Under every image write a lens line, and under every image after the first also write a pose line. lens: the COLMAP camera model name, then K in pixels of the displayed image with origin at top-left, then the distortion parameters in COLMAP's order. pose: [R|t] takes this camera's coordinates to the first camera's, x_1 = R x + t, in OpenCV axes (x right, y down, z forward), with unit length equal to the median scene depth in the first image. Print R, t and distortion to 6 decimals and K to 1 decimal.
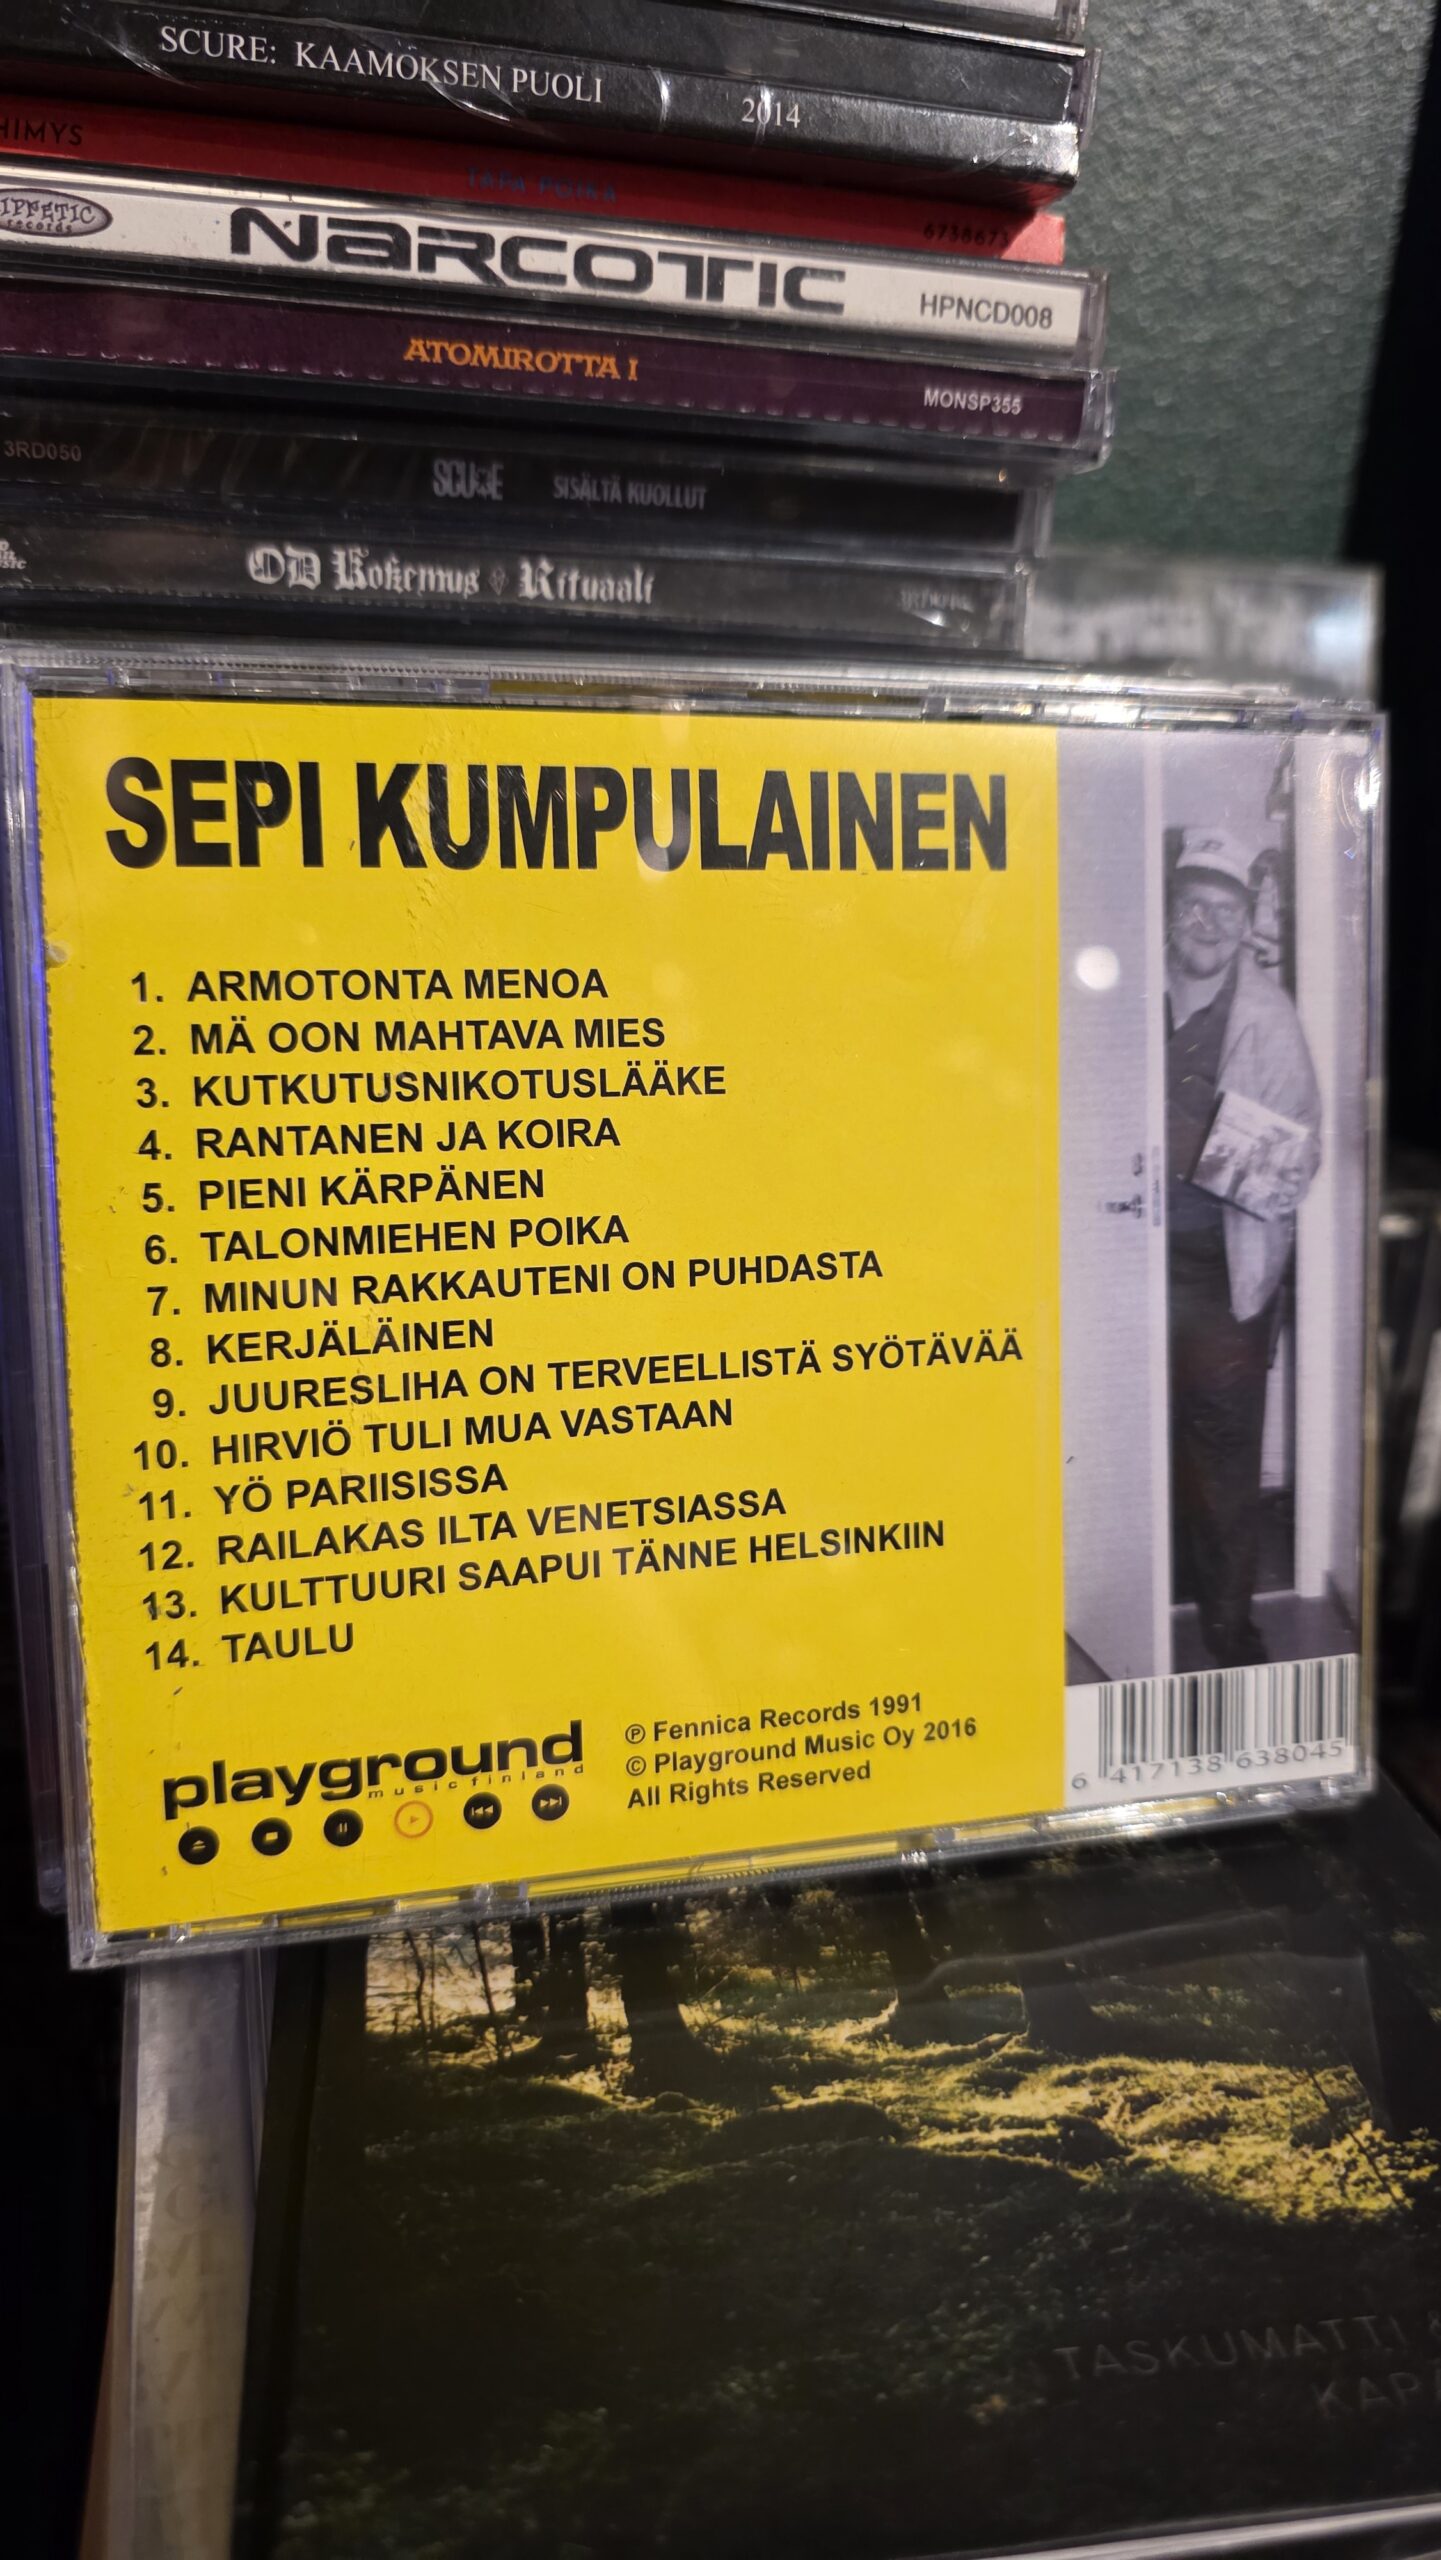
lens RADIAL K [[1871.9, 0, 715.6], [0, 1871.9, 1287.2], [0, 0, 1]] dist [-0.010580, -0.015558]
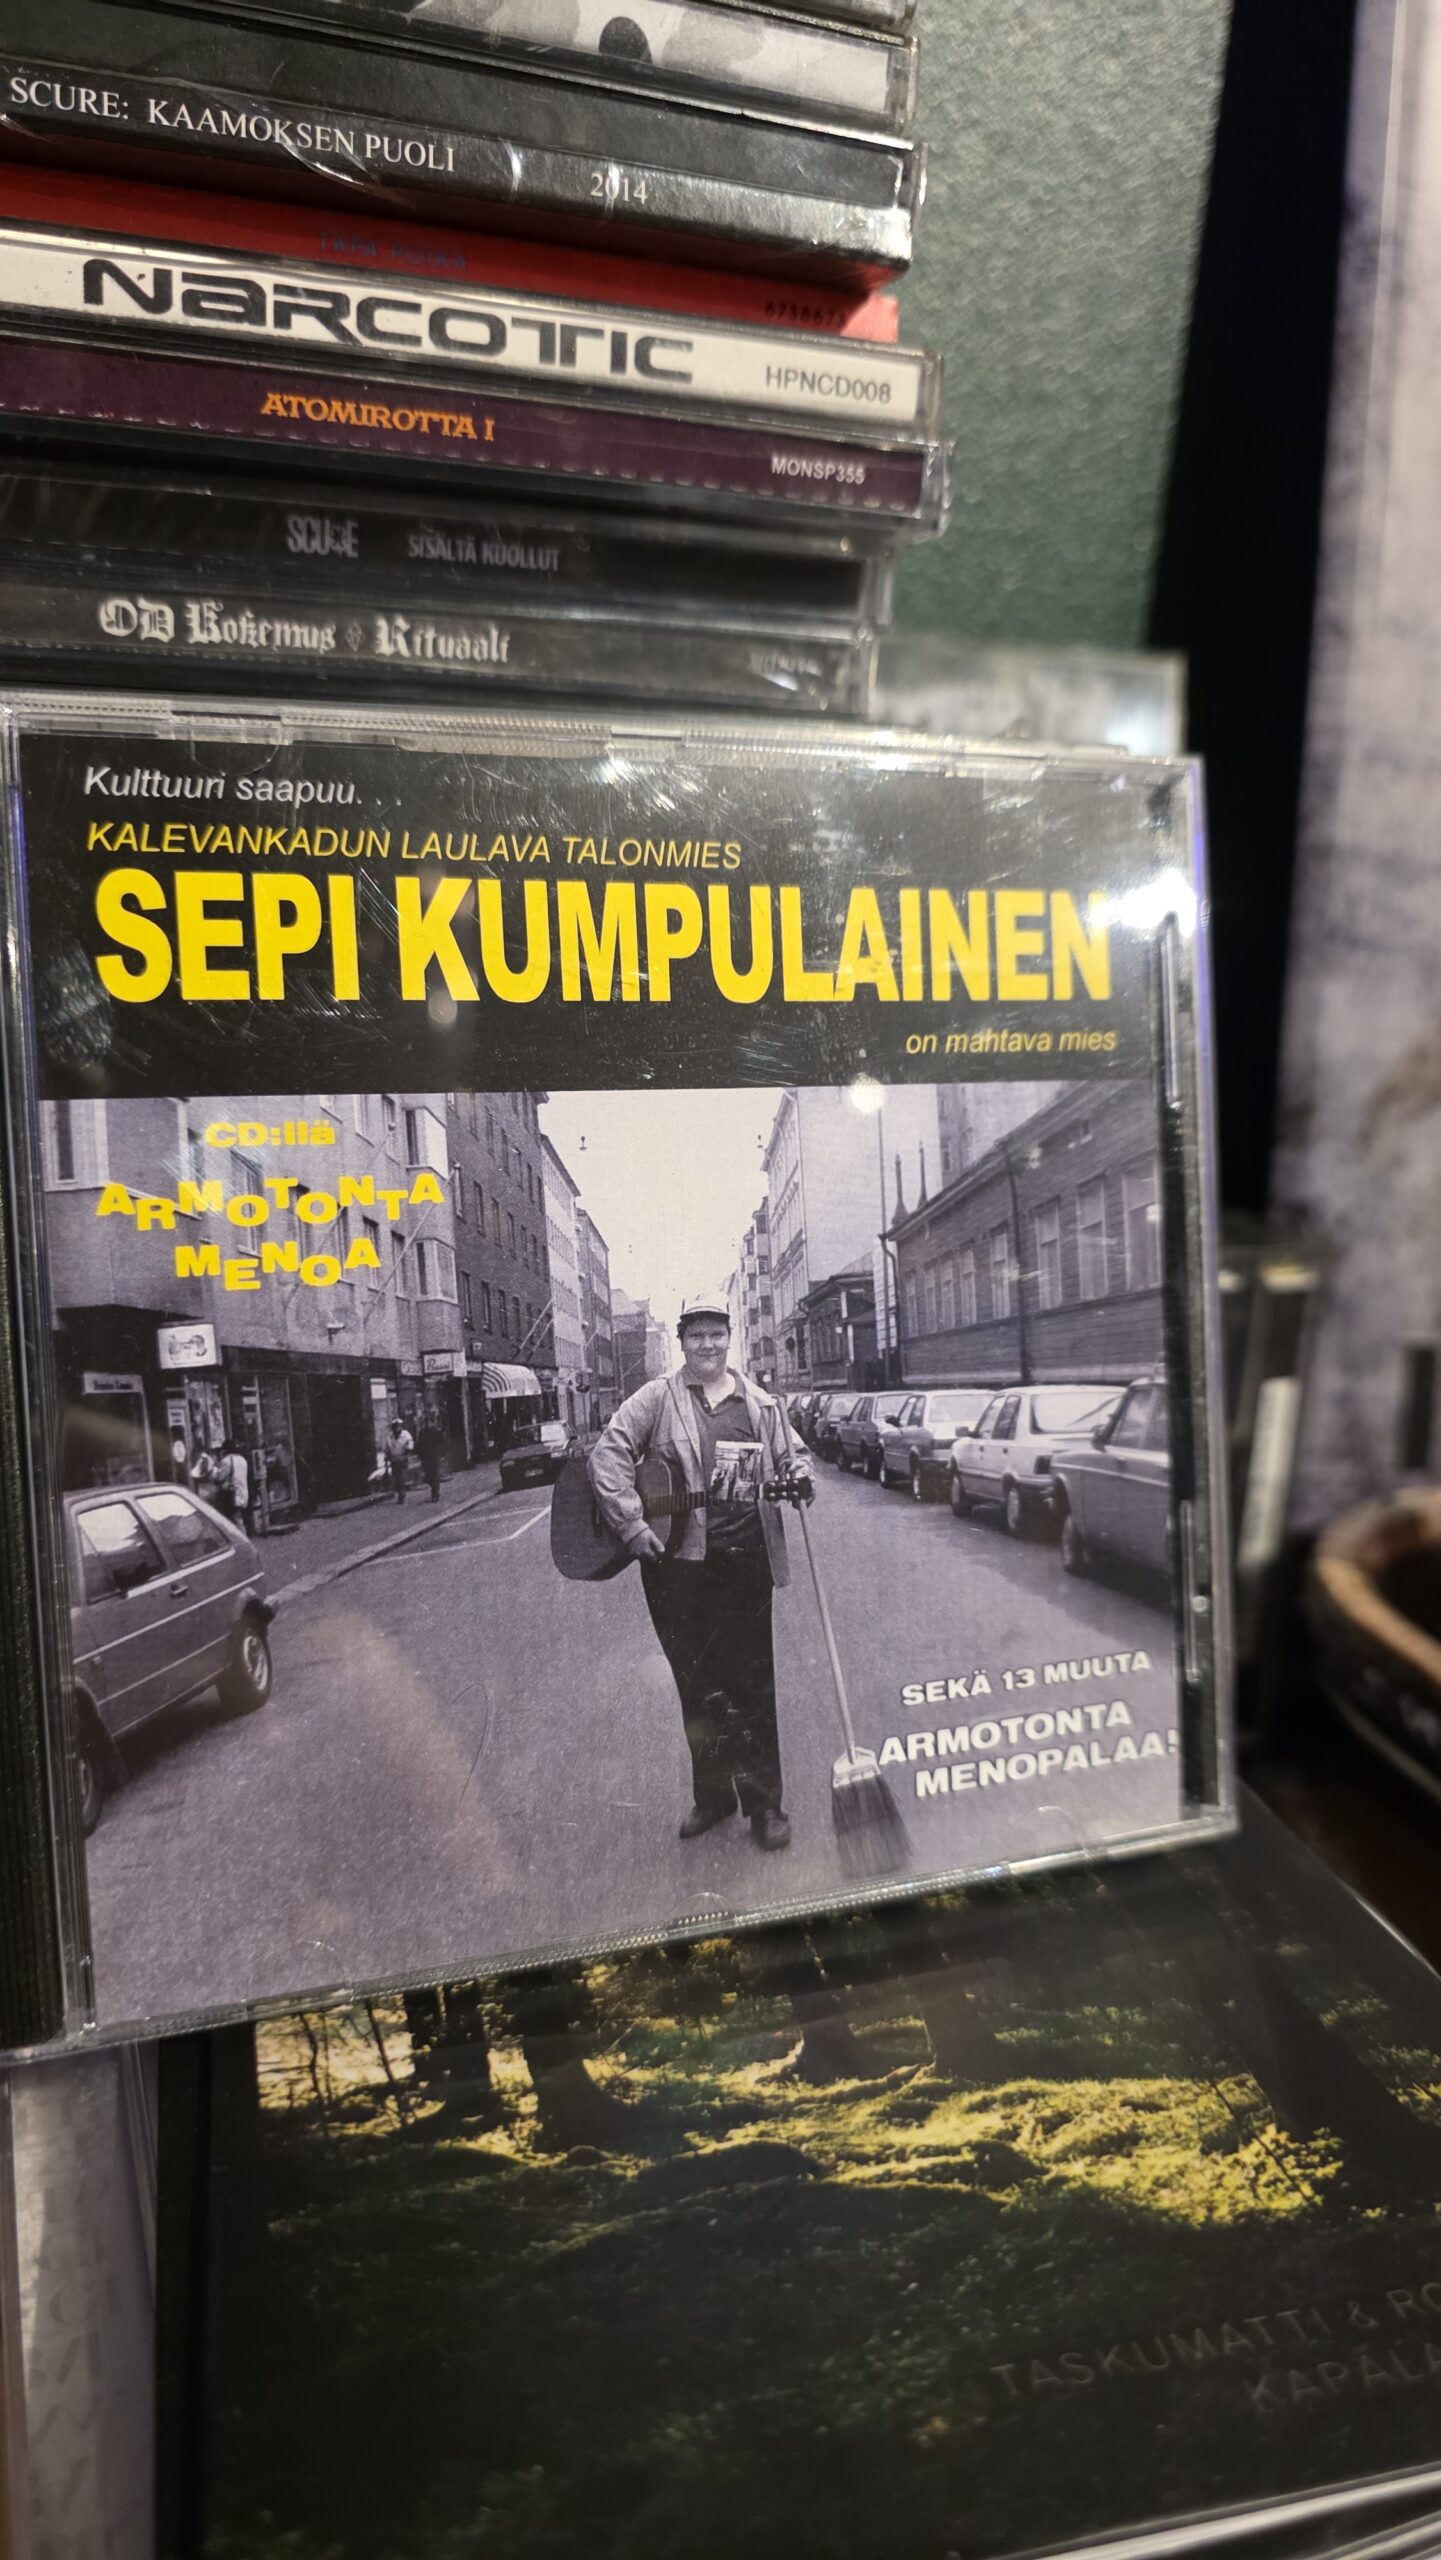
lens RADIAL K [[1871.9, 0, 727.8], [0, 1871.9, 1305.5], [0, 0, 1]] dist [-0.010580, -0.015558]
pose [[0.993865, -0.026158, 0.107463, -0.038562], [0.031192, 0.998480, -0.045429, 0.035779], [-0.106111, 0.048503, 0.993171, 0.000808]]
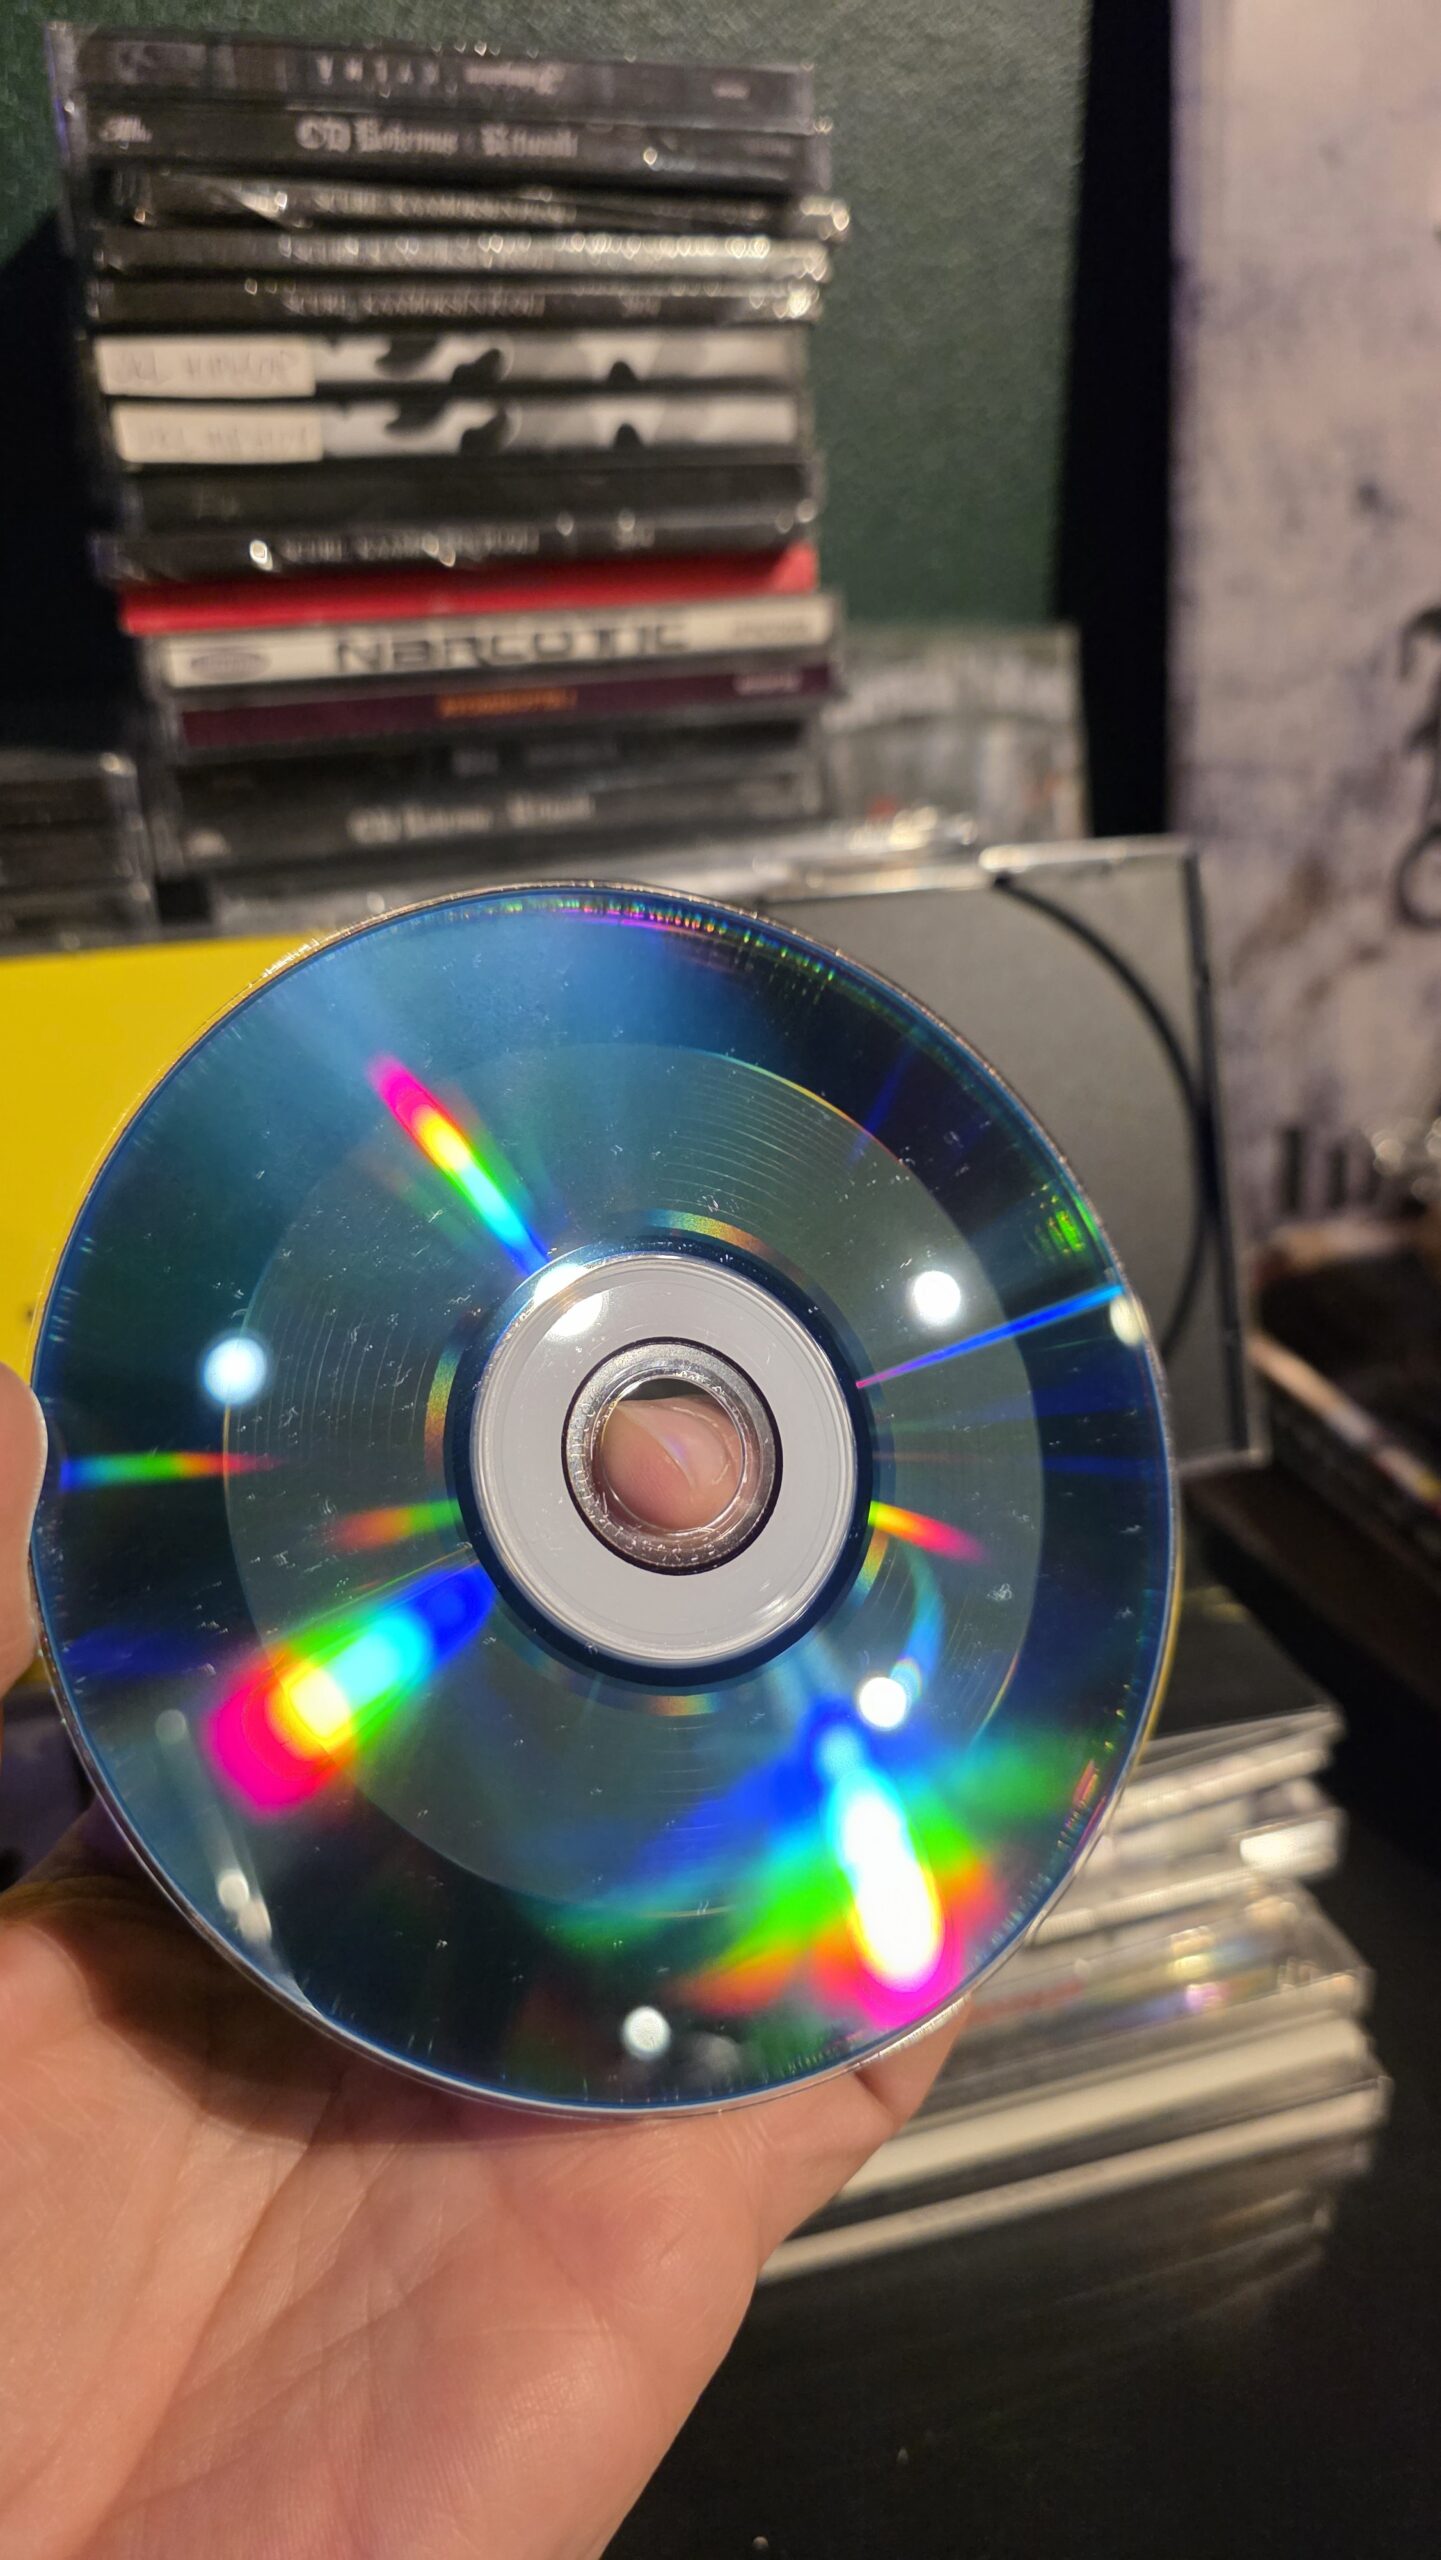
lens RADIAL K [[1871.9, 0, 696.1], [0, 1871.9, 1301.4], [0, 0, 1]] dist [-0.010580, -0.015558]
pose [[0.991930, -0.123283, 0.029592, -0.051084], [0.120312, 0.988913, 0.087042, -0.083214], [-0.039994, -0.082779, 0.995765, -0.808043]]
